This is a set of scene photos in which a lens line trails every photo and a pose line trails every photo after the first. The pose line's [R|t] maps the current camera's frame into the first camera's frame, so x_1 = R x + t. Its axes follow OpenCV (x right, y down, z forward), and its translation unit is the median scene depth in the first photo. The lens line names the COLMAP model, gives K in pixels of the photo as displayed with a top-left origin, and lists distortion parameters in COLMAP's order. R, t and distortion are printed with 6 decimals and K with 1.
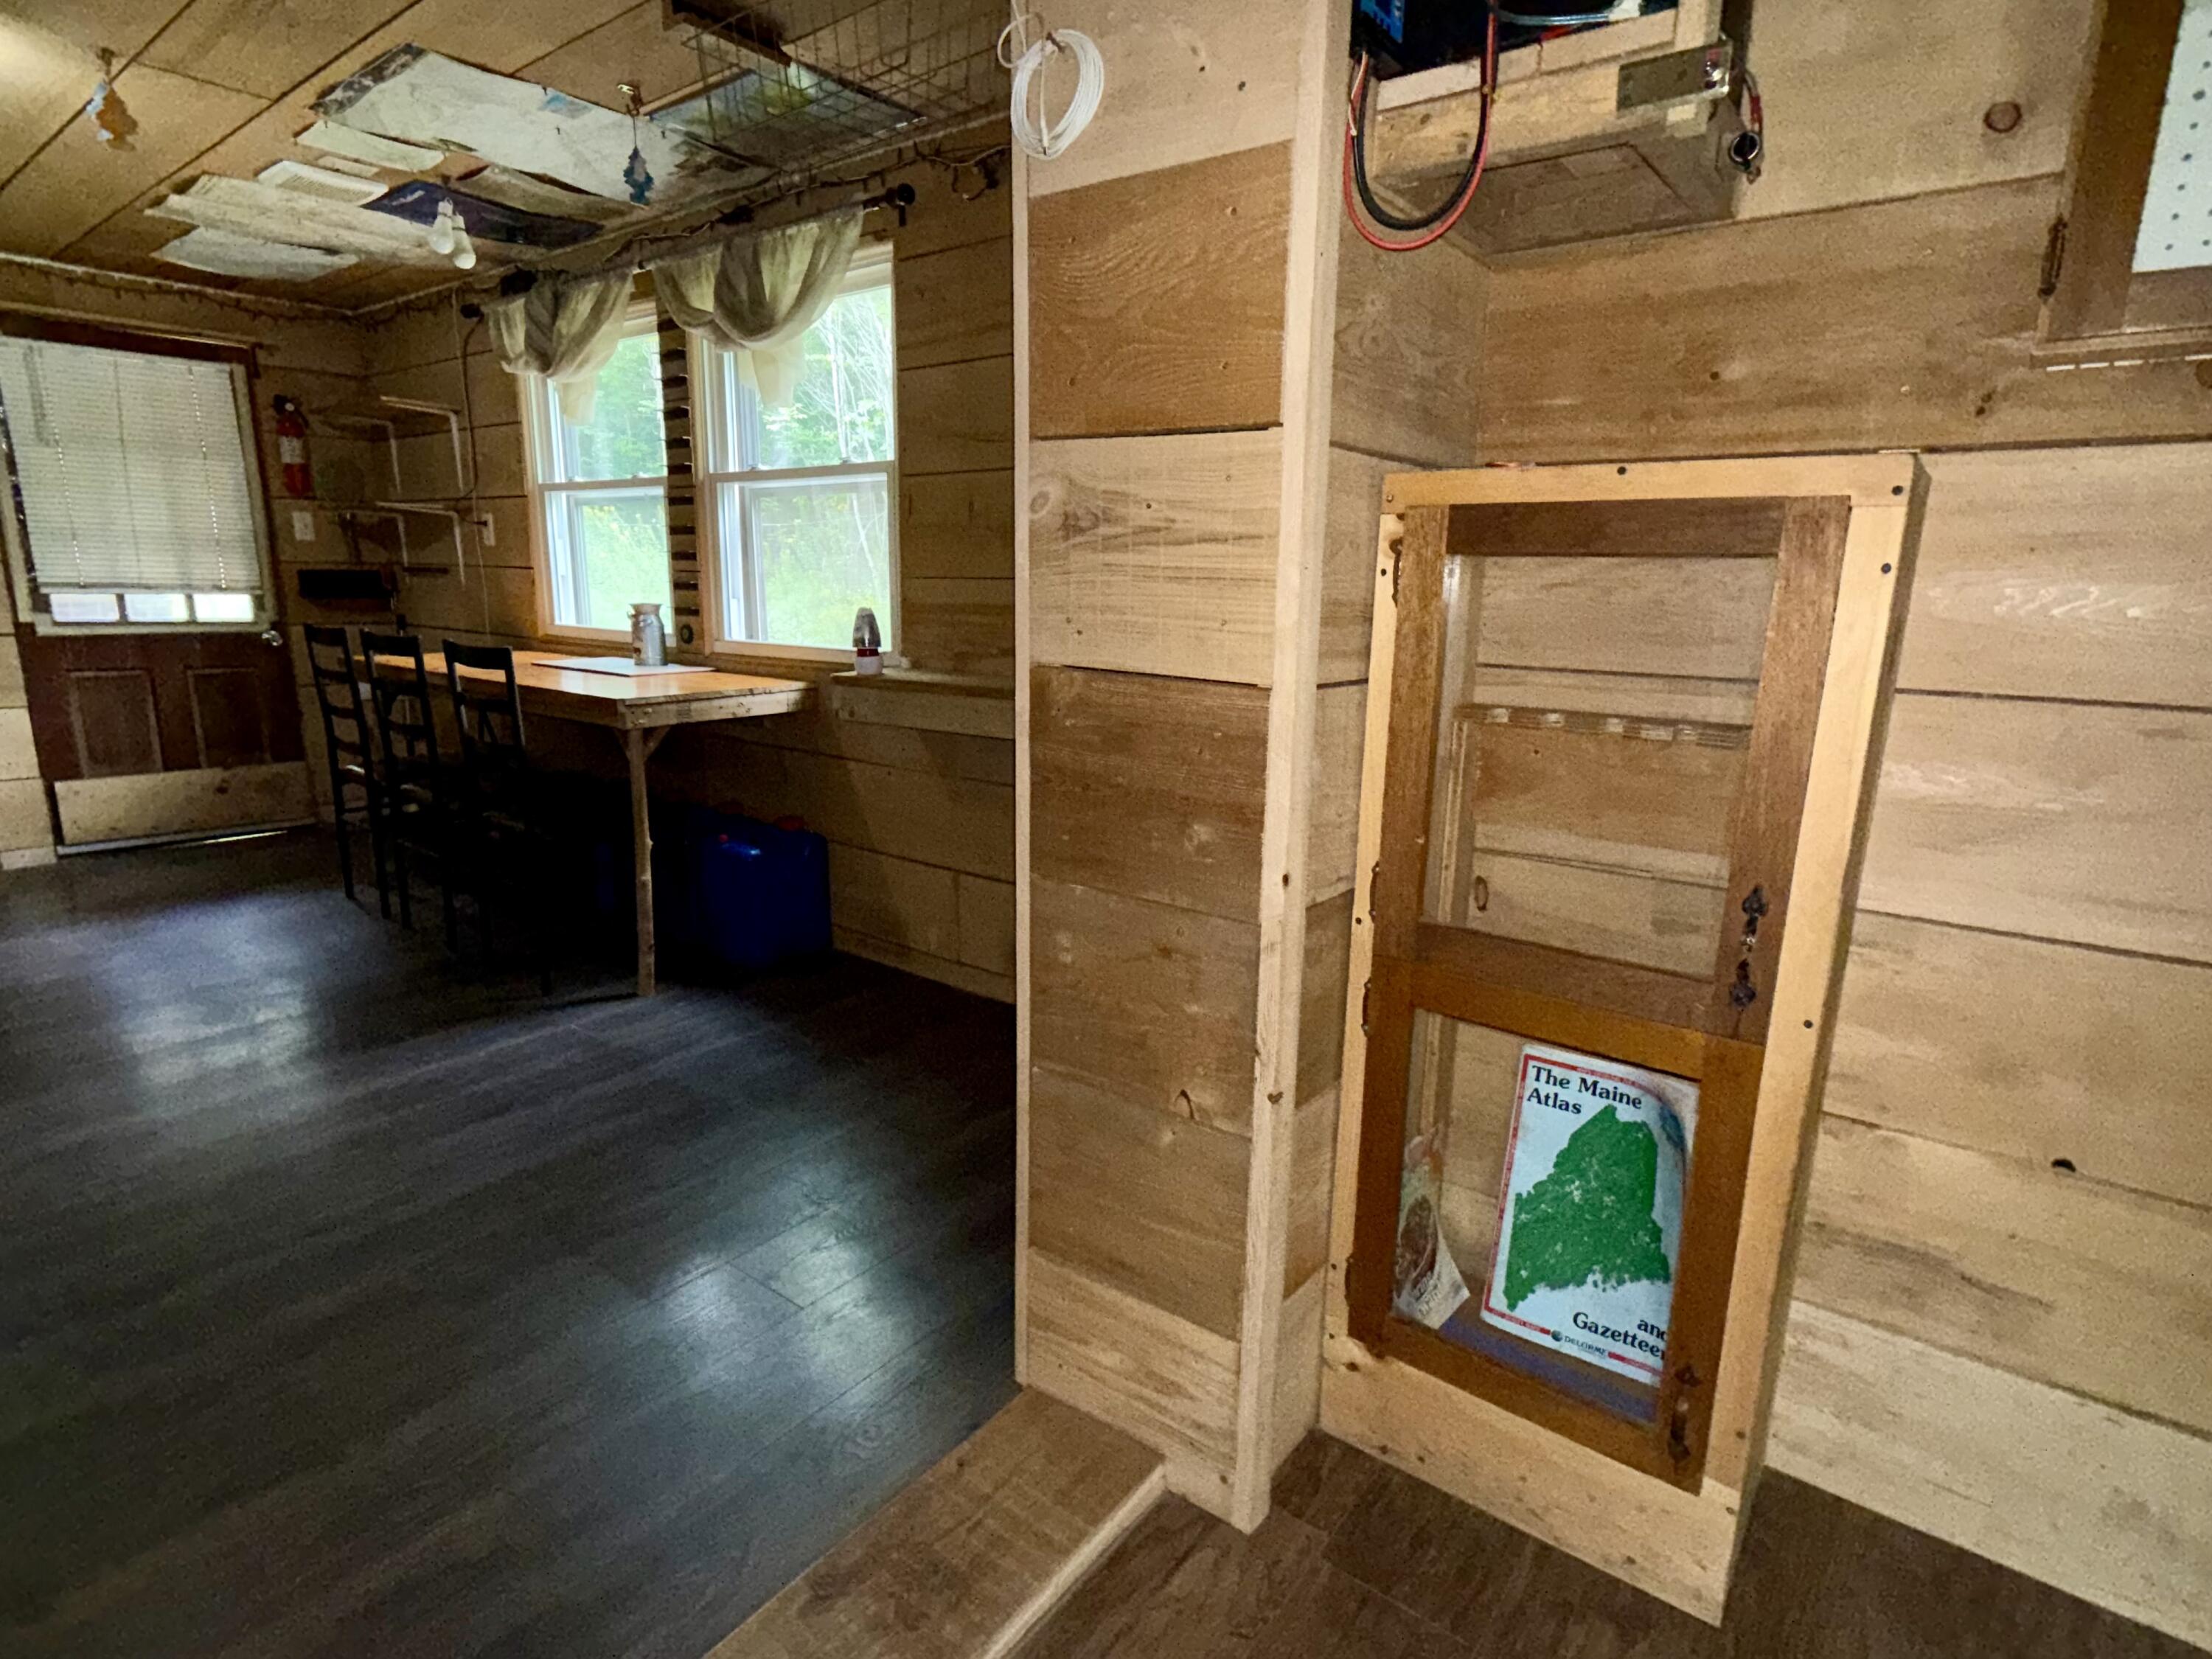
lens RADIAL K [[1110.7, 0, 1109.7], [0, 1110.7, 828.4], [0, 0, 1]] dist [-0.001875, -0.003425]
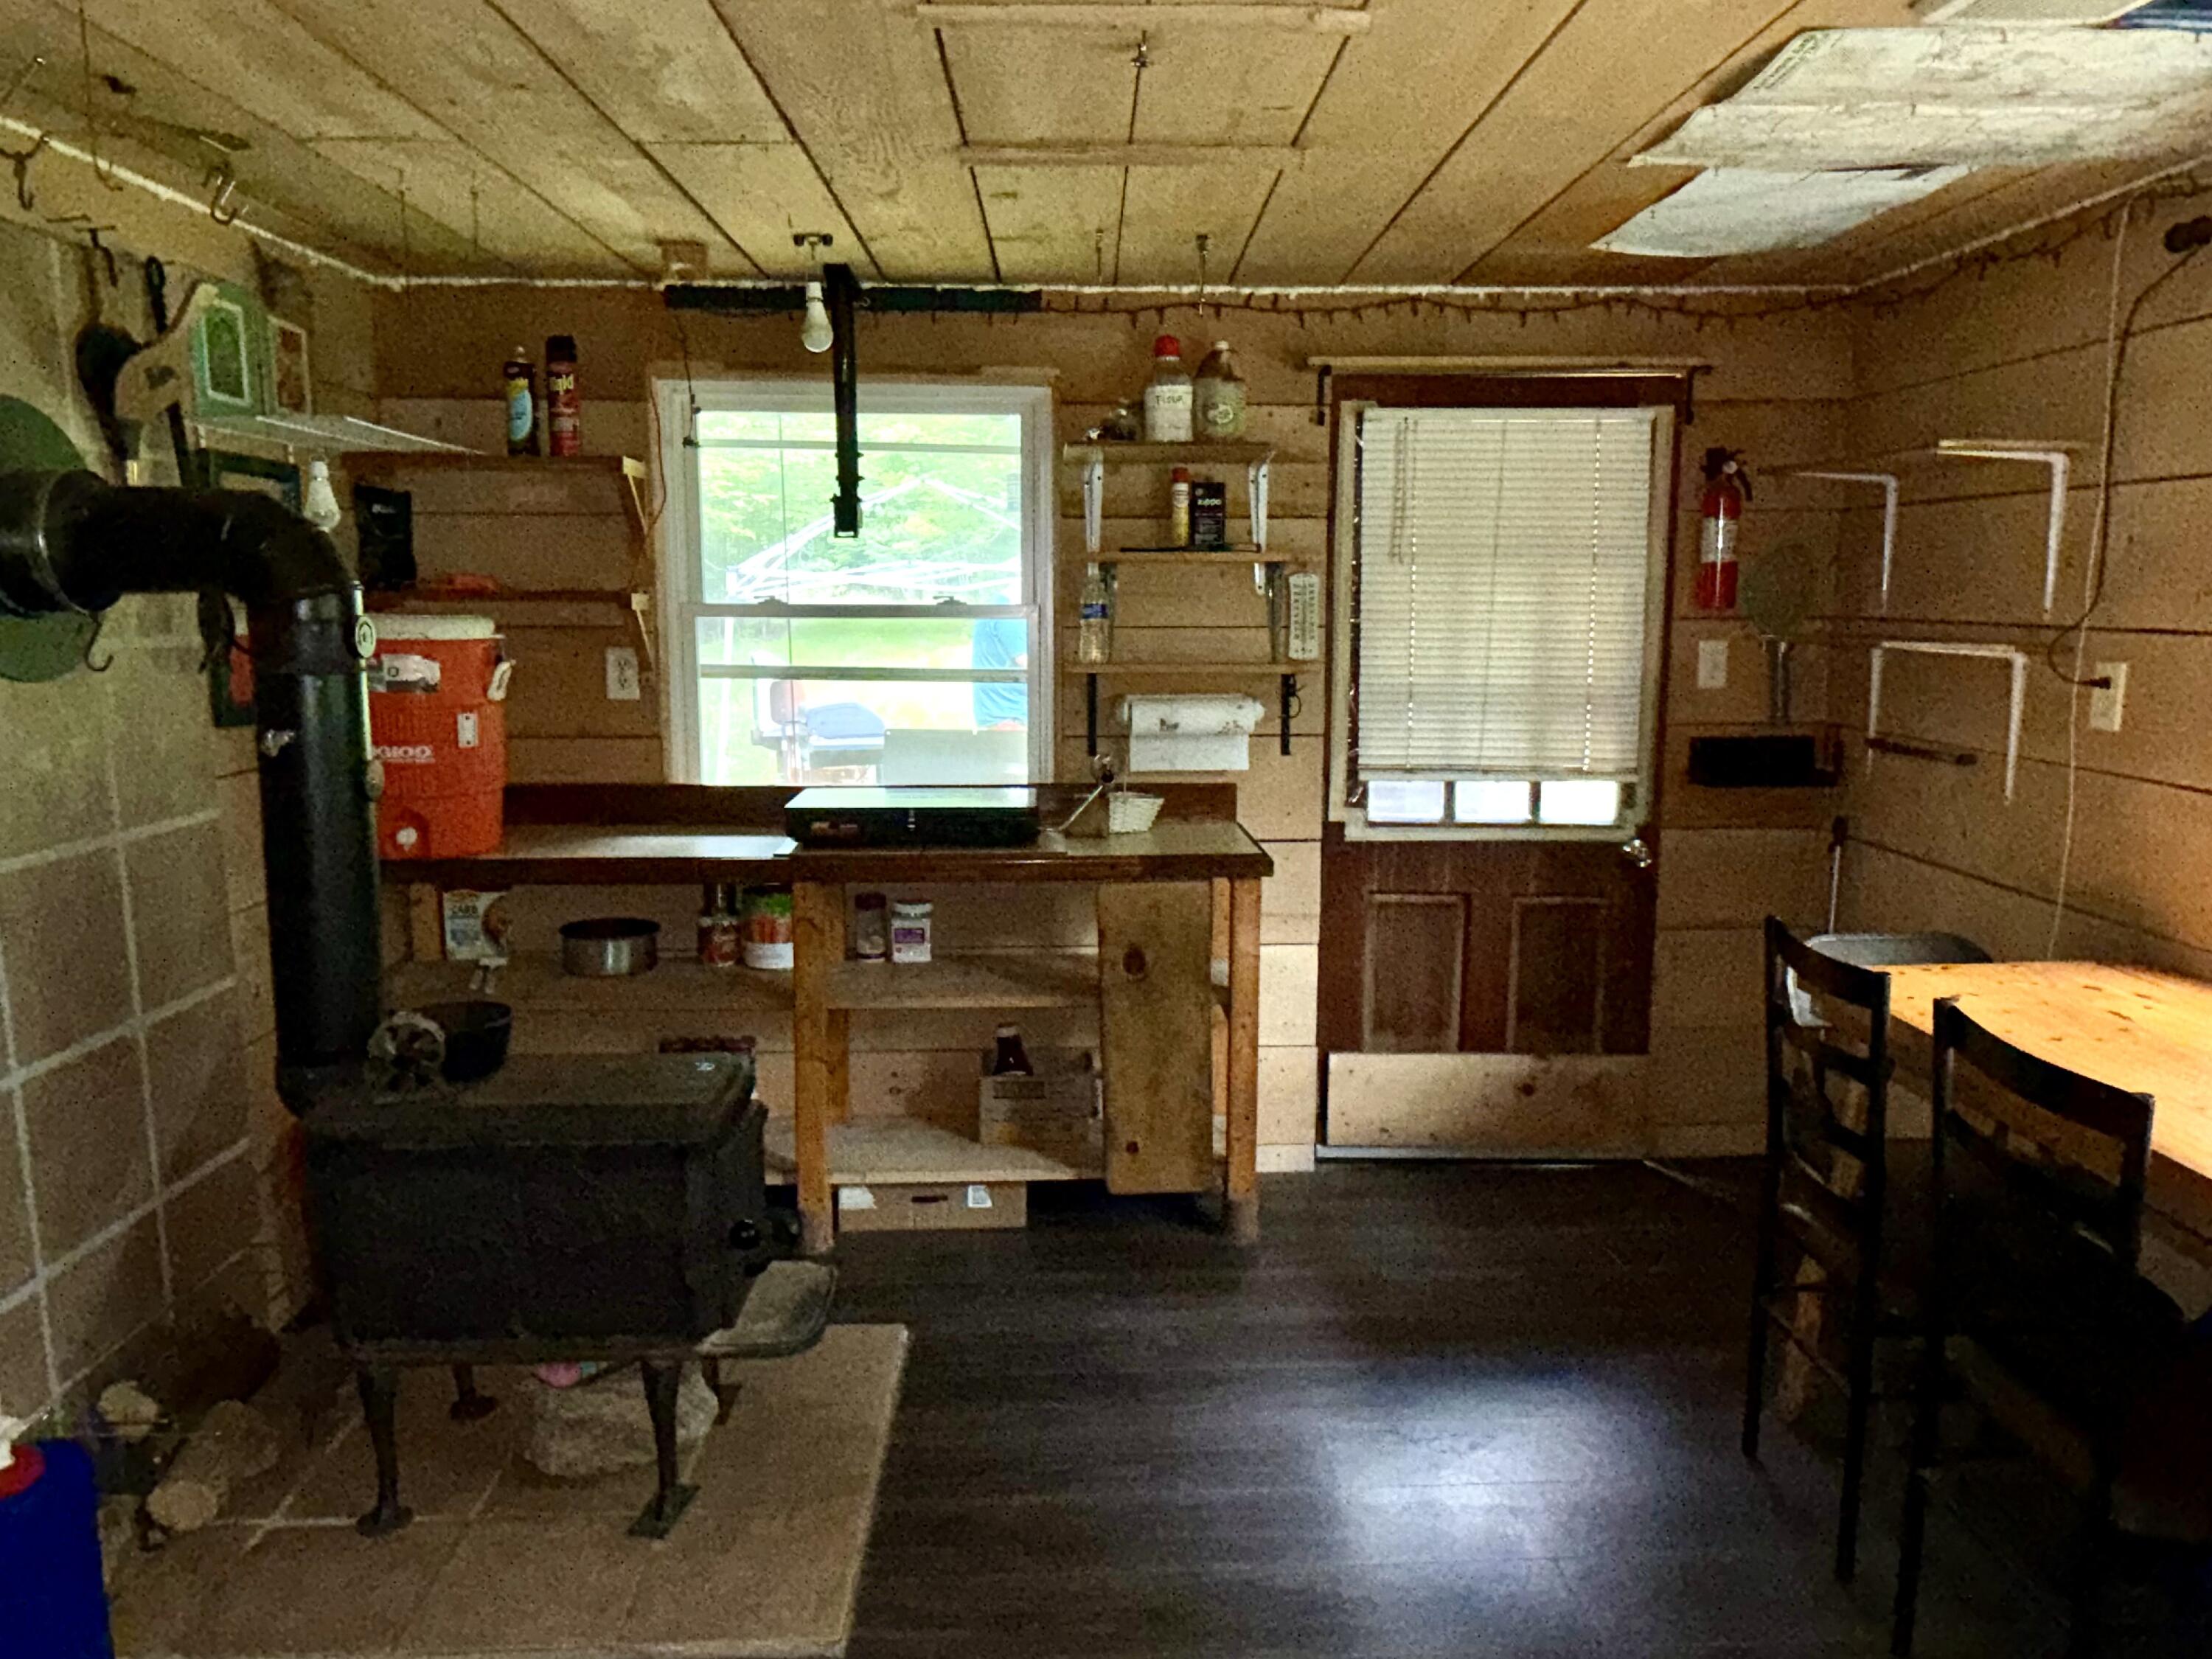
lens RADIAL K [[1542.0, 0, 1104.6], [0, 1542.0, 823.2], [0, 0, 1]] dist [0.032485, -0.054402]
pose [[0.626203, 0.091884, -0.774227, -0.322814], [-0.157493, 0.987468, -0.010191, -0.146571], [0.763588, 0.128316, 0.632826, 0.280936]]
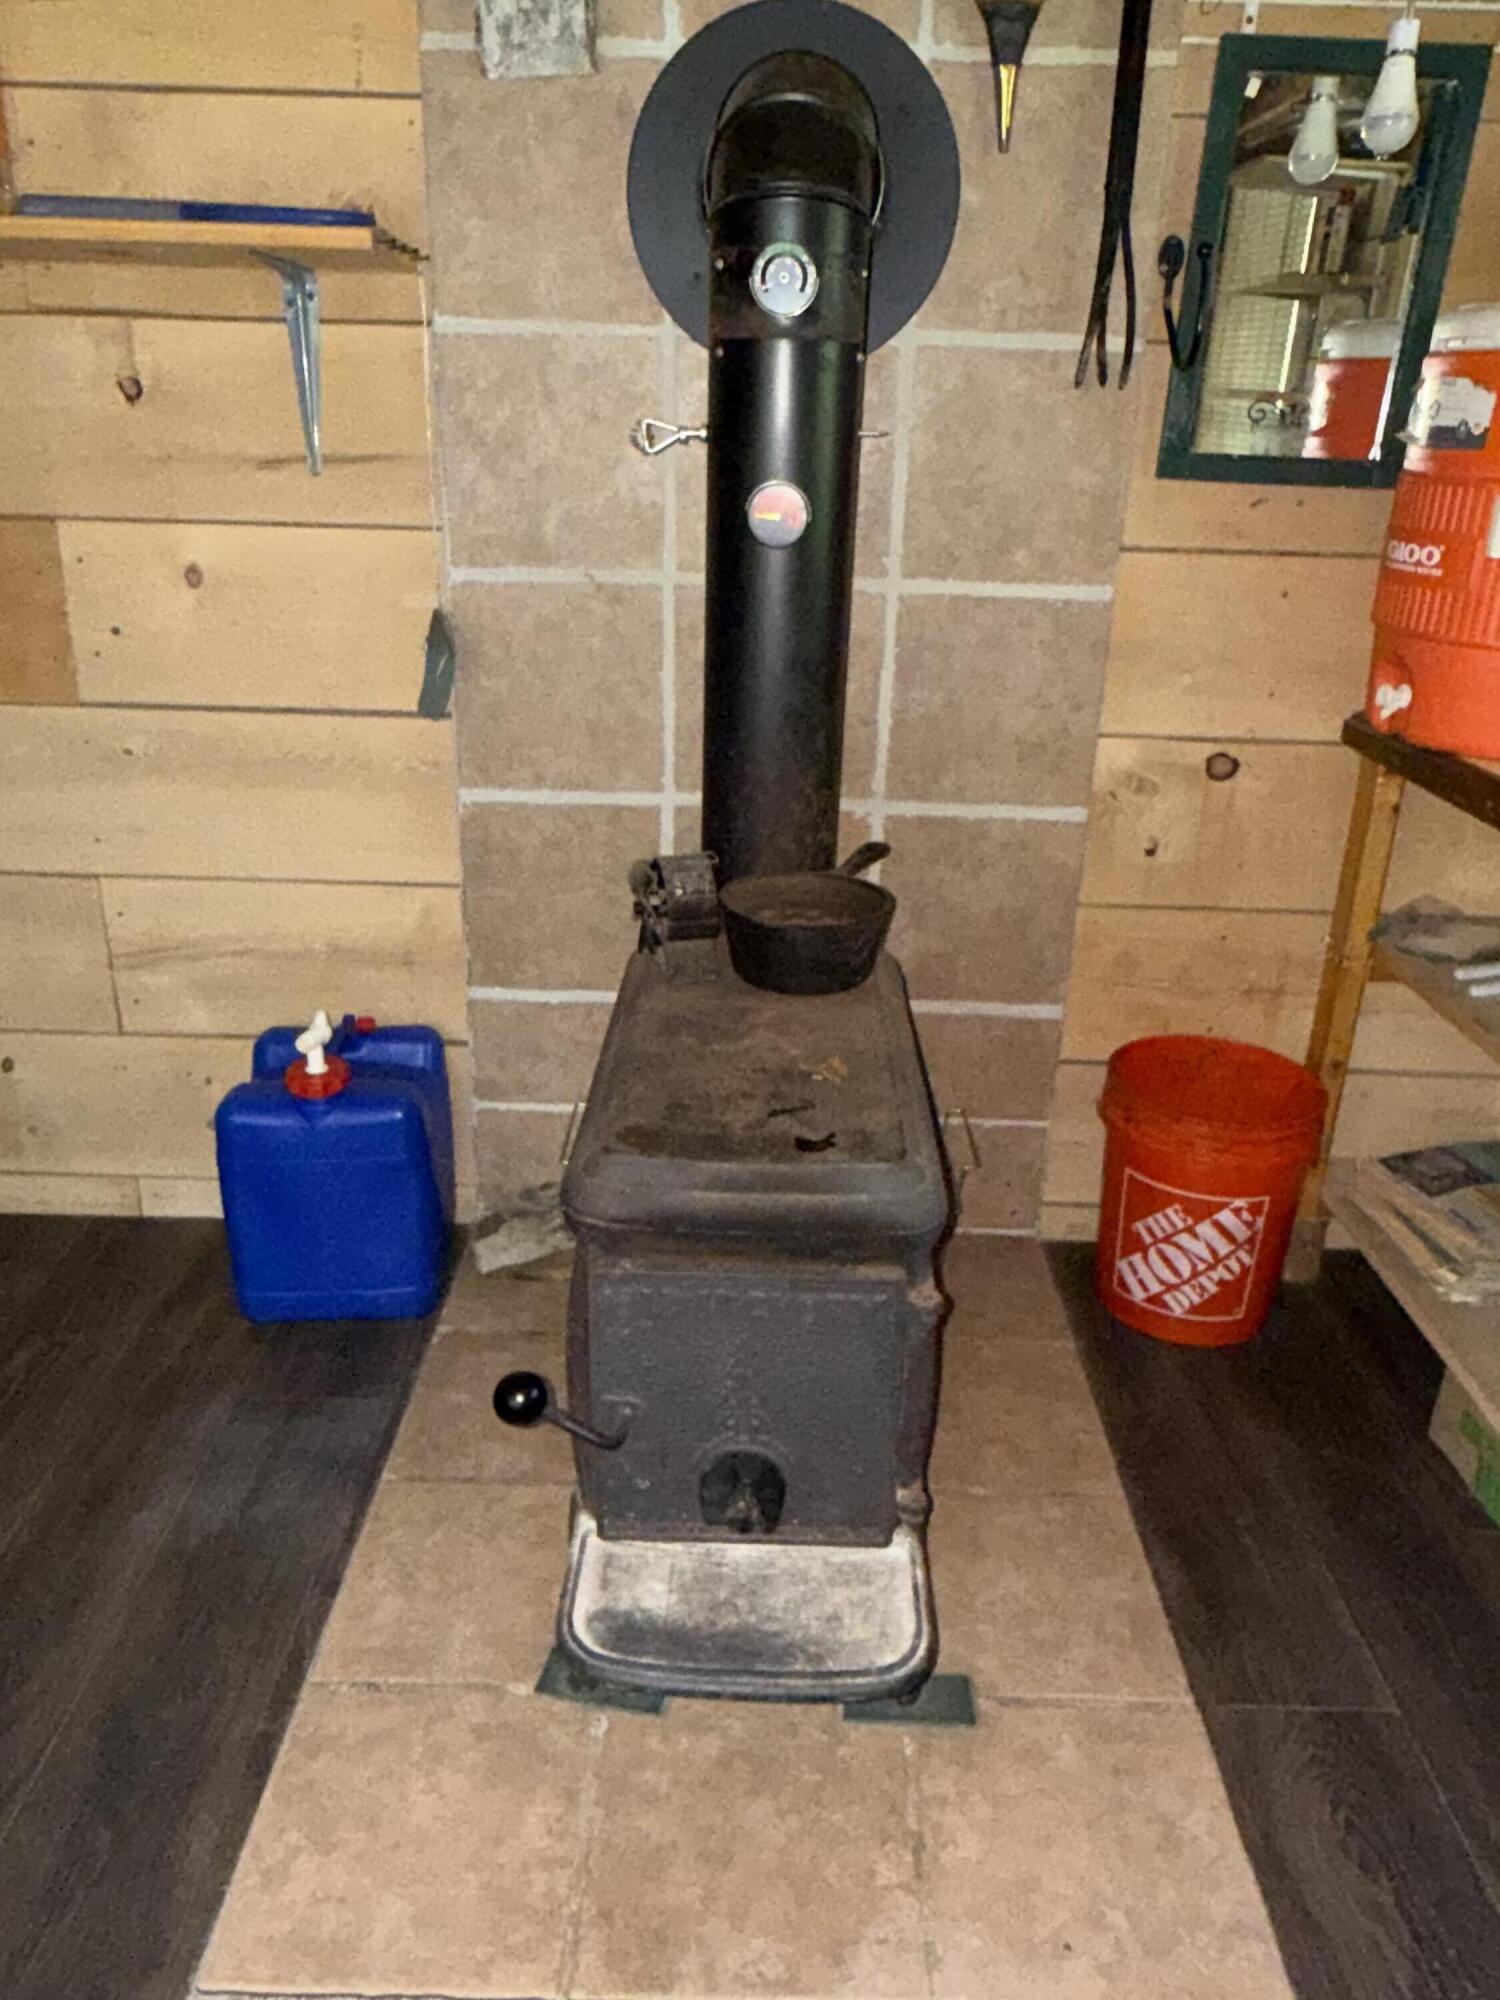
lens RADIAL K [[1394.2, 0, 756.4], [0, 1394.2, 984.8], [0, 0, 1]] dist [0.032485, -0.054402]
pose [[-0.799493, 0.174034, -0.574911, -0.709289], [-0.182178, 0.841775, 0.508160, -0.201343], [0.572382, 0.511007, -0.641288, 0.708006]]
